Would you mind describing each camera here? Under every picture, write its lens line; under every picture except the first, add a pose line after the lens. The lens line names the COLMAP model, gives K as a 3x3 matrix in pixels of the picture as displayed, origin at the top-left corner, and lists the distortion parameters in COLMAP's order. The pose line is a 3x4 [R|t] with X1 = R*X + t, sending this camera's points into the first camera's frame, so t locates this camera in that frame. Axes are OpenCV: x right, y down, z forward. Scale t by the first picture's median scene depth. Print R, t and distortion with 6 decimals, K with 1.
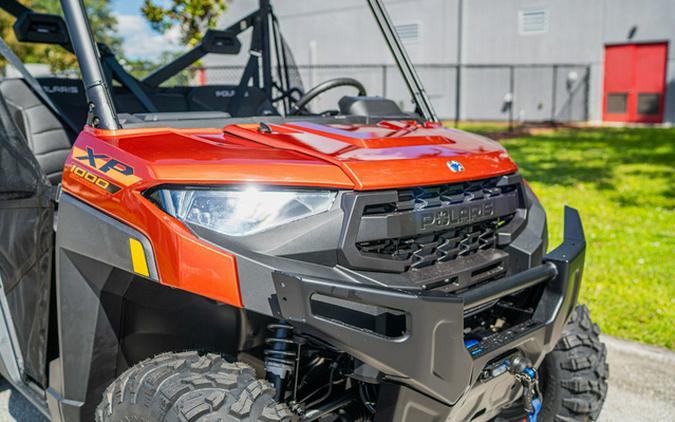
lens RADIAL K [[683.2, 0, 332.9], [0, 683.2, 209.6], [0, 0, 1]] dist [-0.016276, 0.000000]
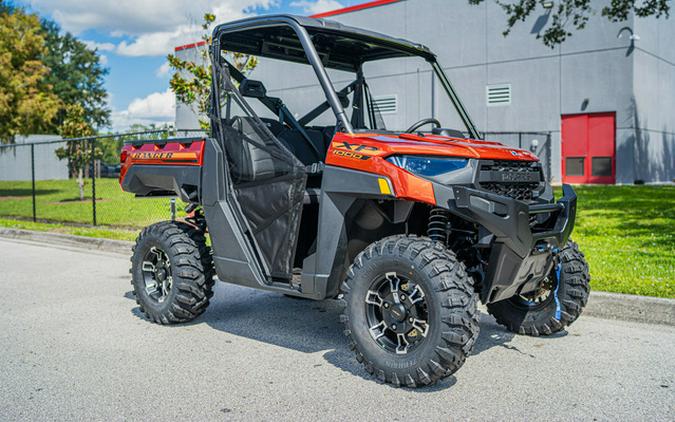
lens RADIAL K [[683.2, 0, 341.6], [0, 683.2, 211.0], [0, 0, 1]] dist [-0.016276, 0.000000]
pose [[0.997815, -0.007652, 0.065630, -0.168056], [0.014392, 0.994593, -0.102852, 0.111202], [-0.064488, 0.103572, 0.992529, -0.347845]]
